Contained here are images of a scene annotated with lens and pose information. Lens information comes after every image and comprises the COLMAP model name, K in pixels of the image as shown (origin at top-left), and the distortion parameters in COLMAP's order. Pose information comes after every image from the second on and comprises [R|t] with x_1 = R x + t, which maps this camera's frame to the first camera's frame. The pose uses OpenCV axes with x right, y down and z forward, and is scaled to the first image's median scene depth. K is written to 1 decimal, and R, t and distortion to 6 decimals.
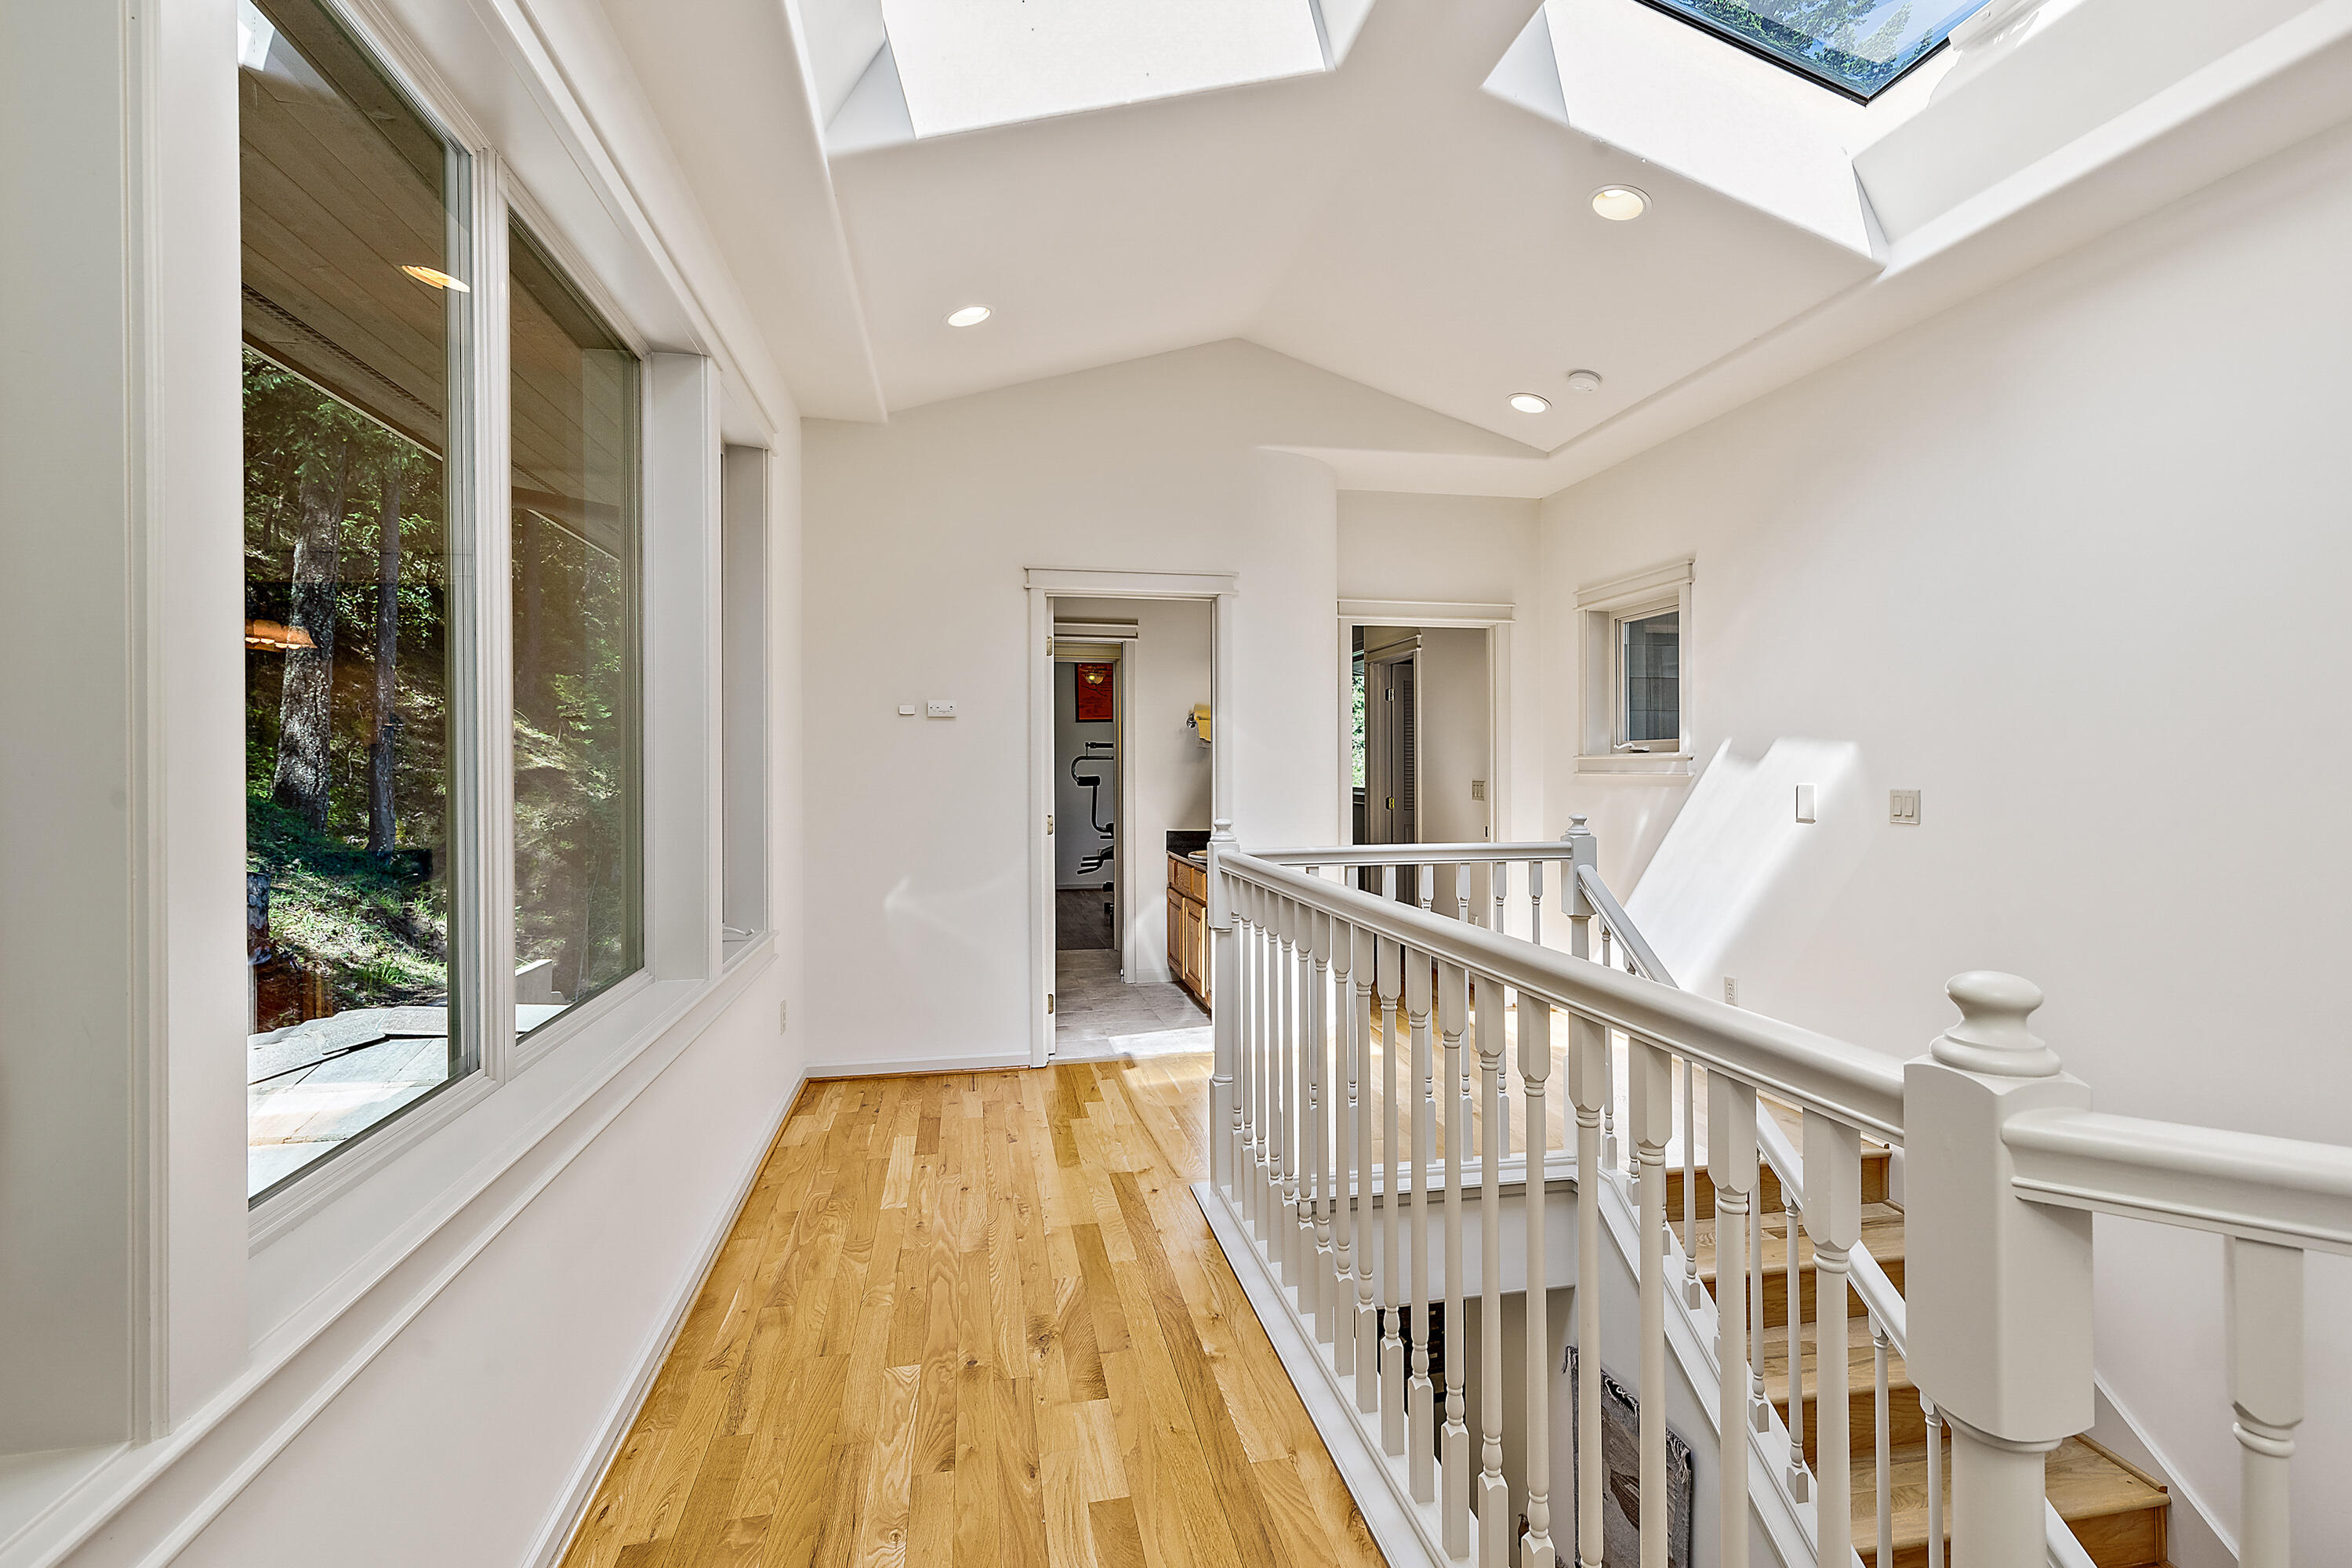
lens RADIAL K [[1084.3, 0, 1177.4], [0, 1084.3, 782.4], [0, 0, 1]] dist [0.008487, -0.001363]
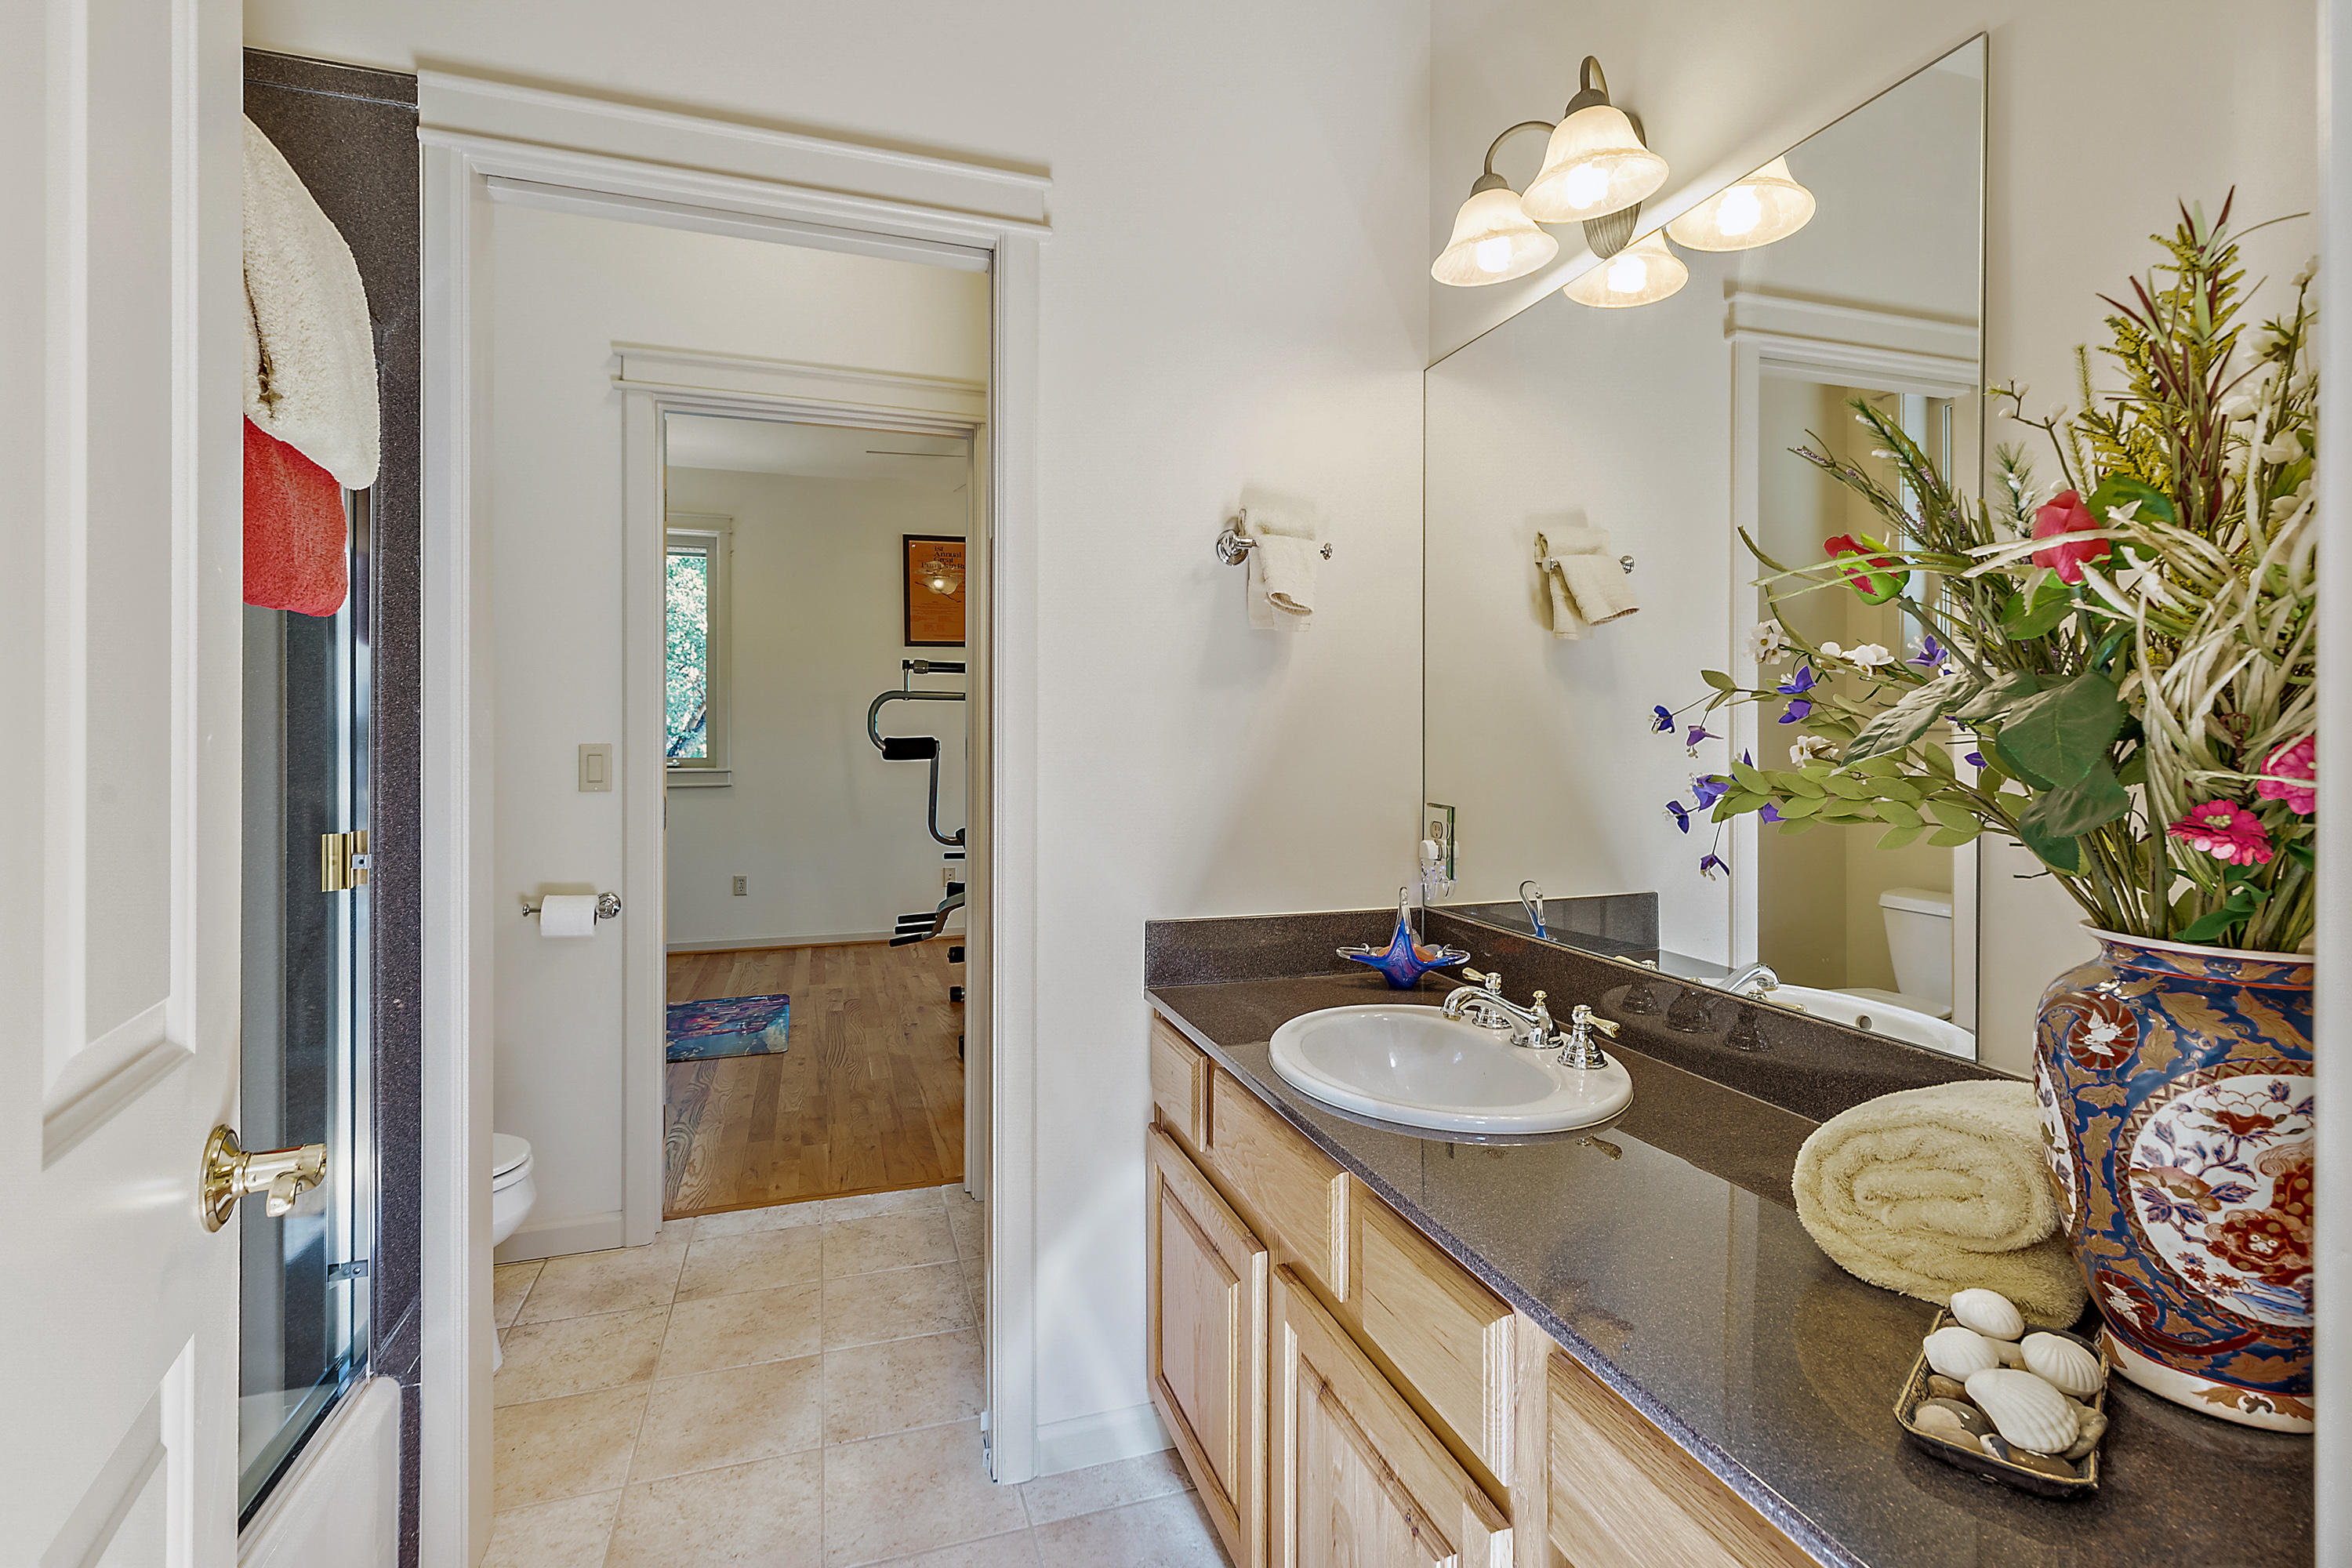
lens RADIAL K [[1084.3, 0, 1176.2], [0, 1084.3, 760.4], [0, 0, 1]] dist [0.008487, -0.001363]
pose [[0.992311, 0.006007, 0.123623, -0.028996], [-0.006978, 0.999948, 0.007425, 0.000007], [-0.123572, -0.008231, 0.992301, 0.547743]]
